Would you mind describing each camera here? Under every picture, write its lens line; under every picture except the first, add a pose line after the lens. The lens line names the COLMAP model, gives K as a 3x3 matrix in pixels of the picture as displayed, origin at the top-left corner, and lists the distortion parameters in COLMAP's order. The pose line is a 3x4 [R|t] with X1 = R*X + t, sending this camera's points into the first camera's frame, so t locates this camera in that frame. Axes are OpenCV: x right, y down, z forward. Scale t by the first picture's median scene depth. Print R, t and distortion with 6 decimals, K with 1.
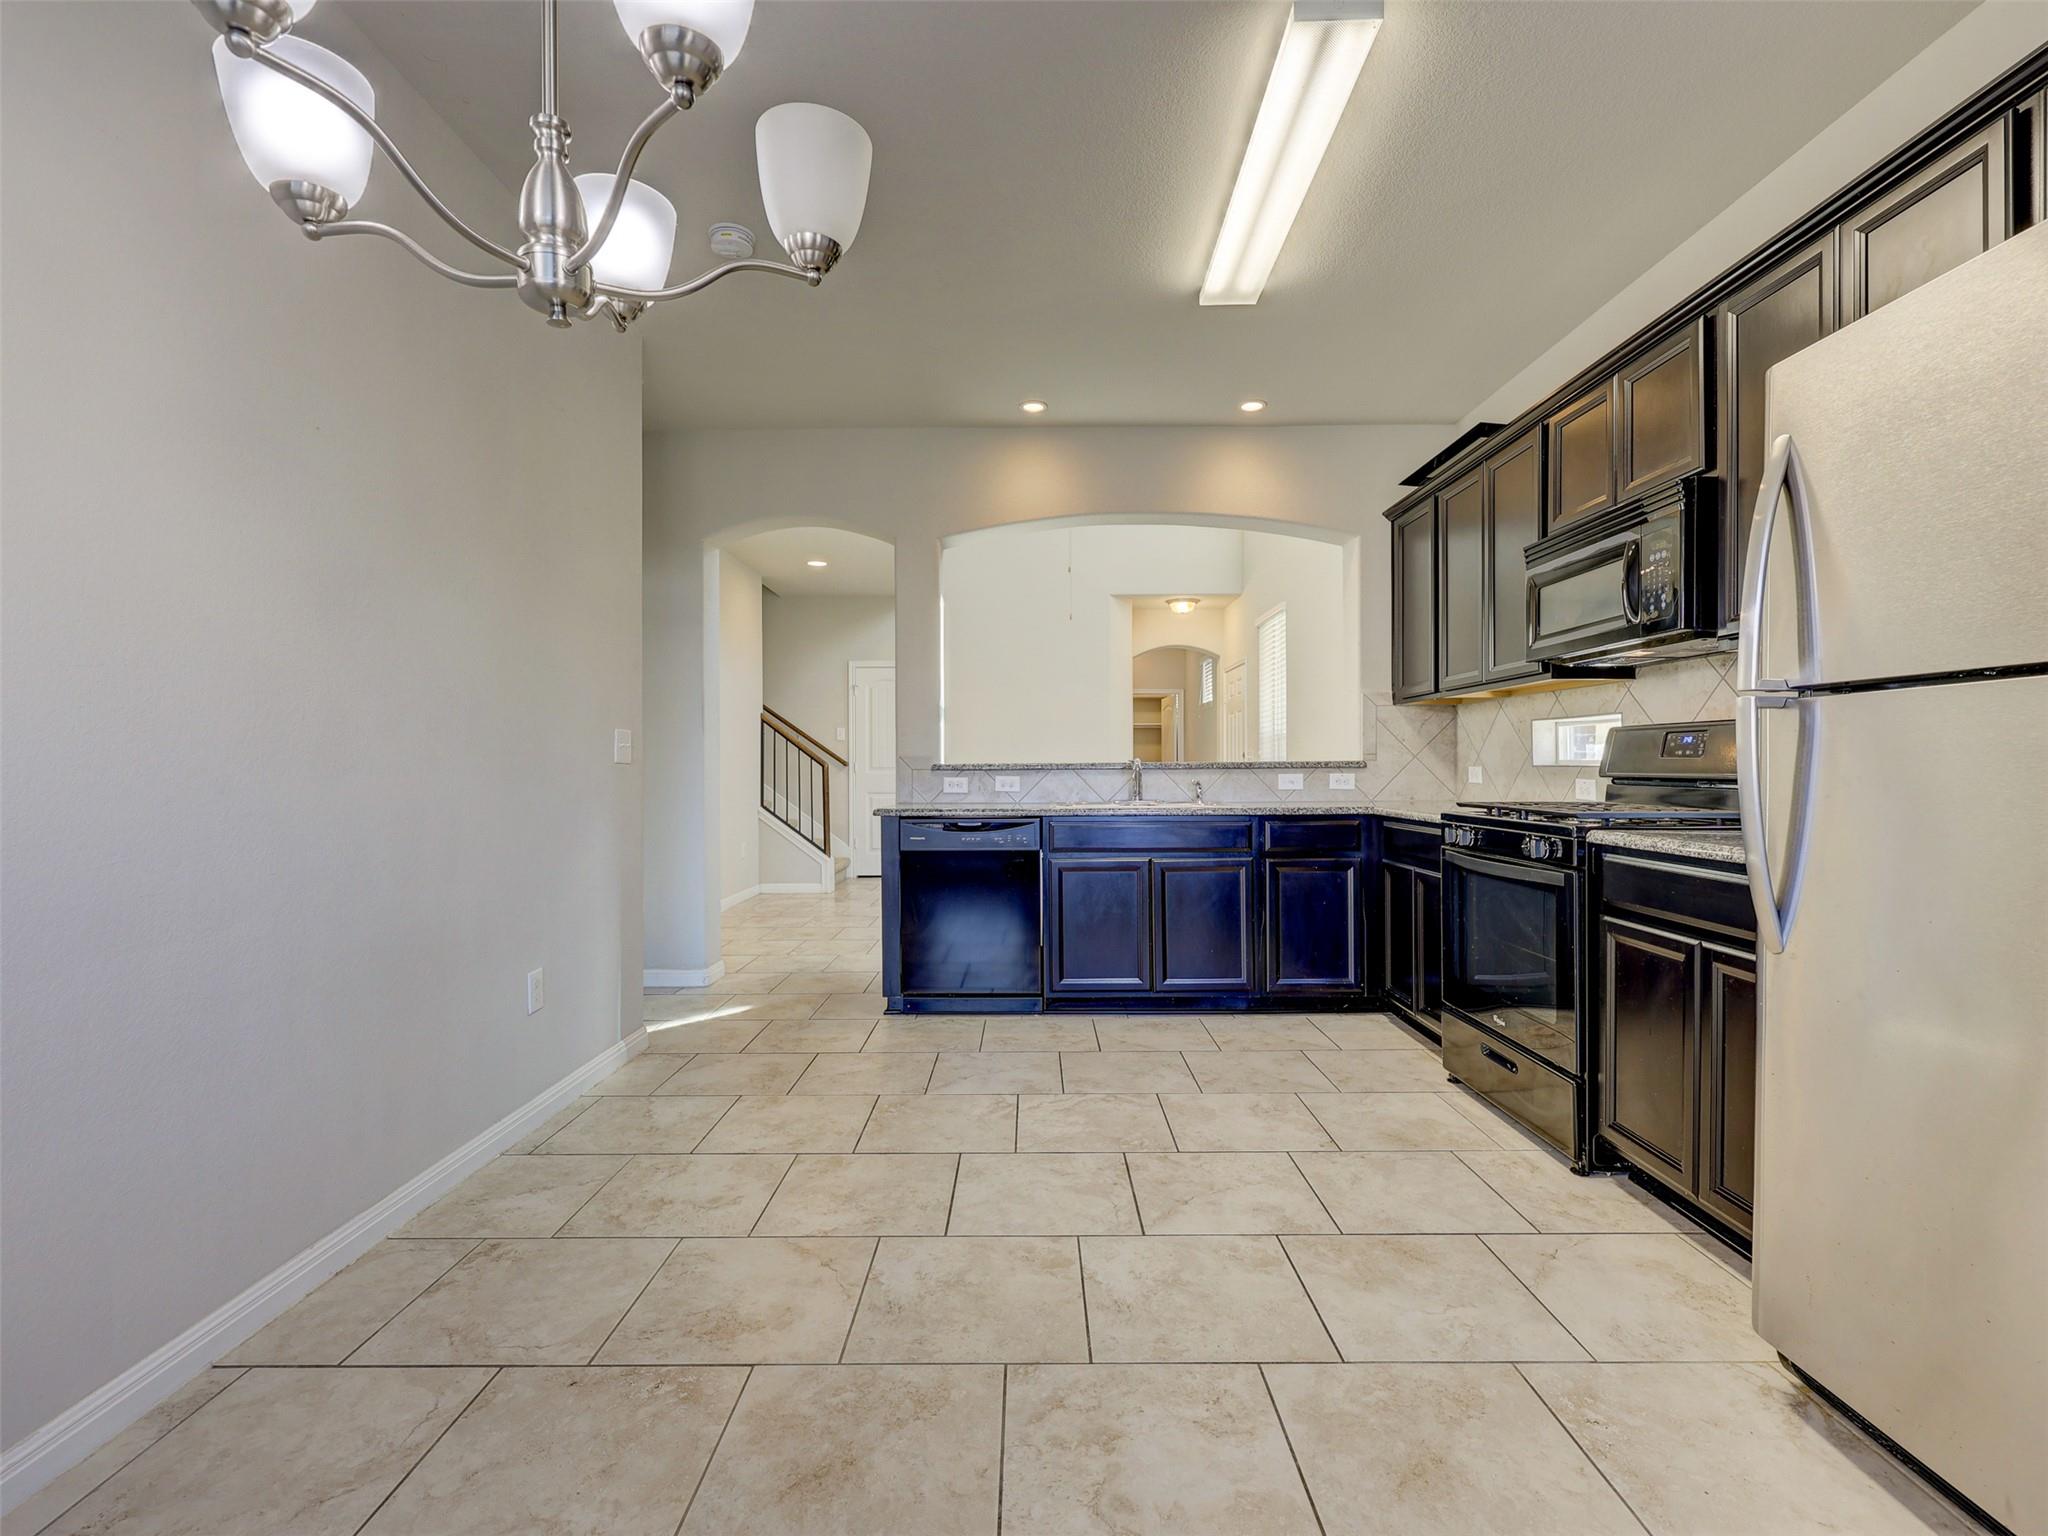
lens RADIAL K [[925.7, 0, 1024.0], [0, 925.7, 768.0], [0, 0, 1]] dist [0.000902, 0.000051]
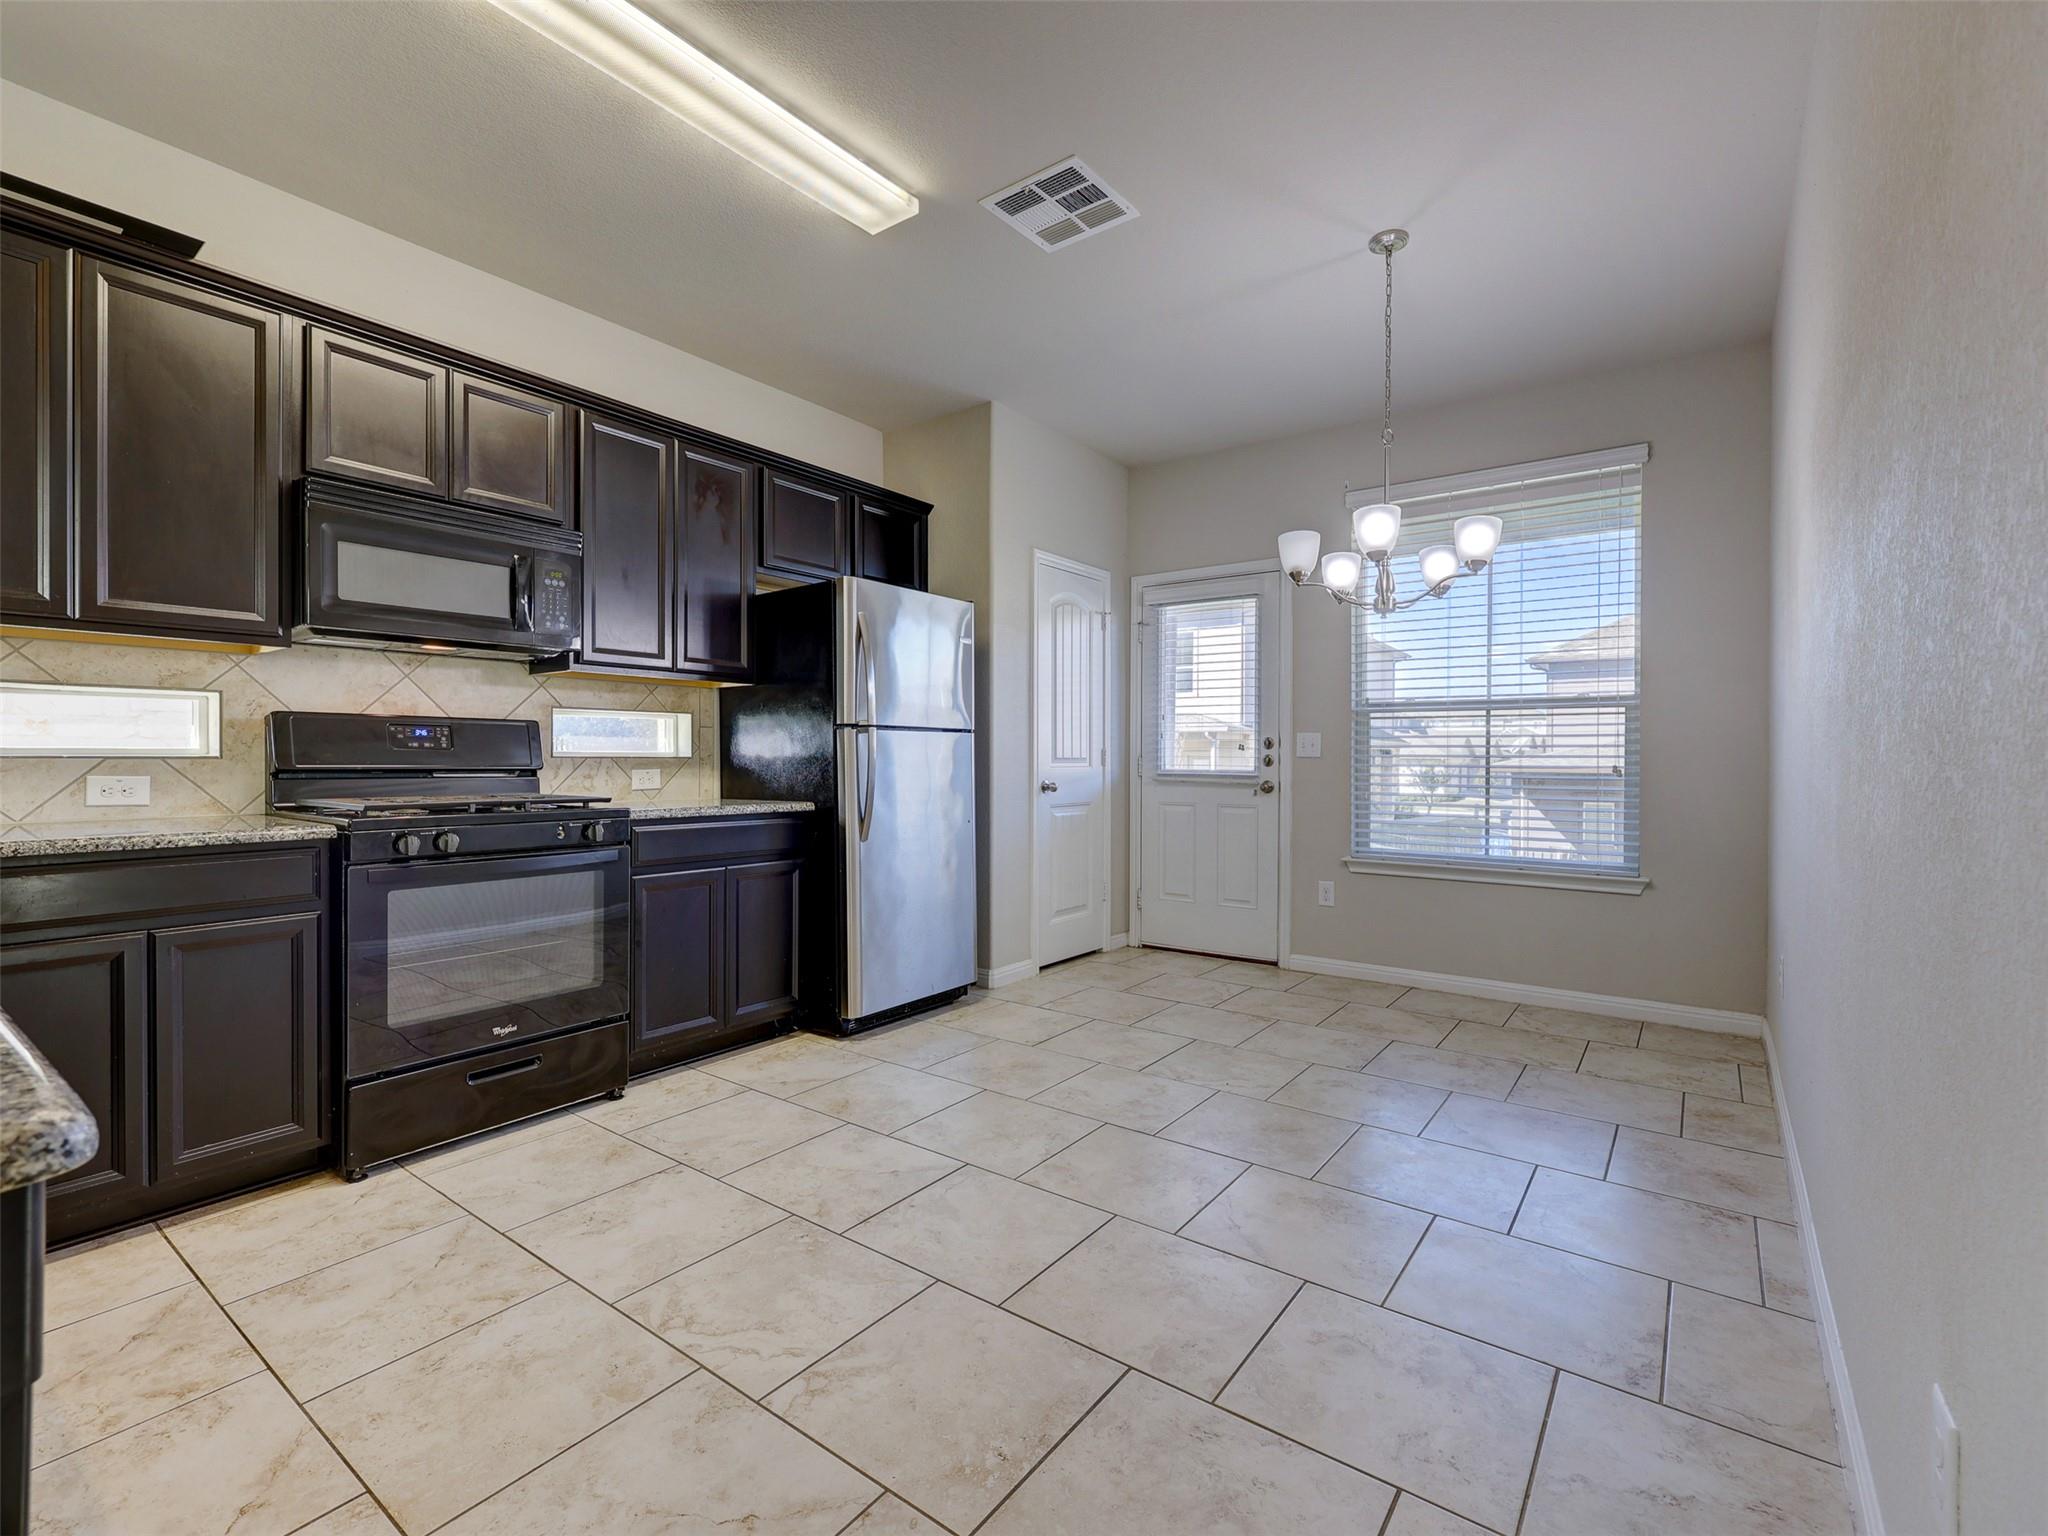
lens RADIAL K [[925.7, 0, 1024.0], [0, 925.7, 768.0], [0, 0, 1]] dist [0.000902, 0.000051]
pose [[-0.809908, -0.004042, 0.586543, -0.323504], [0.001270, 0.999962, 0.008646, 0.000057], [-0.586556, 0.007748, -0.809872, 1.013457]]
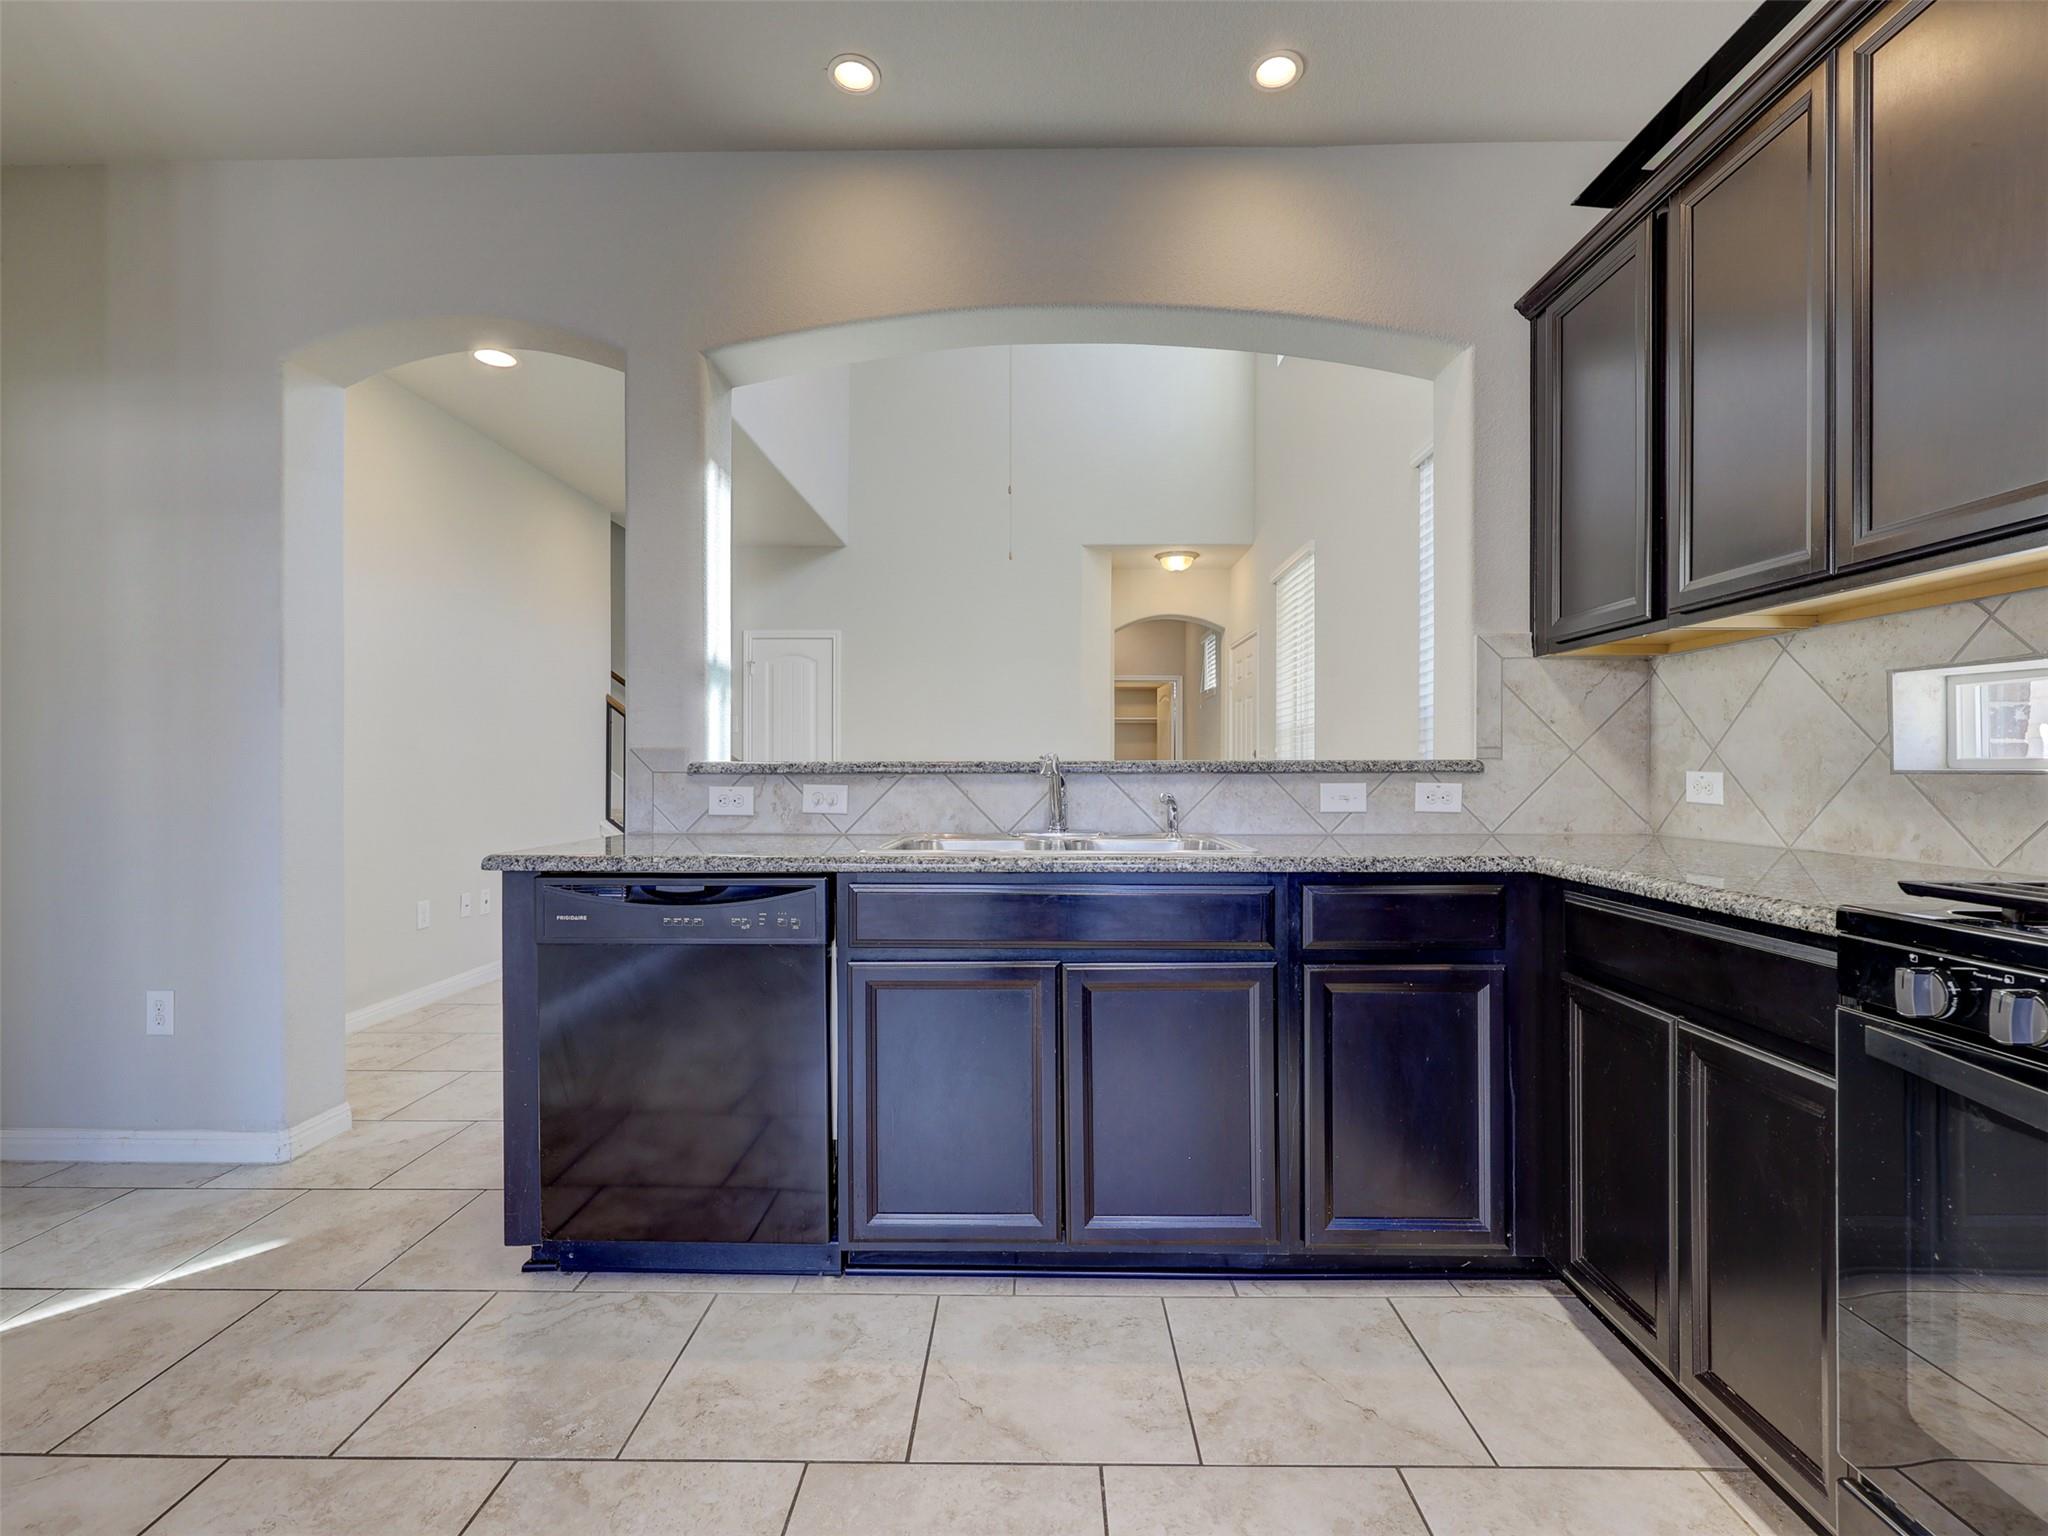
lens RADIAL K [[925.7, 0, 1024.0], [0, 925.7, 768.0], [0, 0, 1]] dist [0.000902, 0.000051]
pose [[0.999942, 0.003865, -0.010073, 0.120725], [-0.003875, 0.999992, -0.000989, -0.001742], [0.010069, 0.001028, 0.999949, 0.518236]]
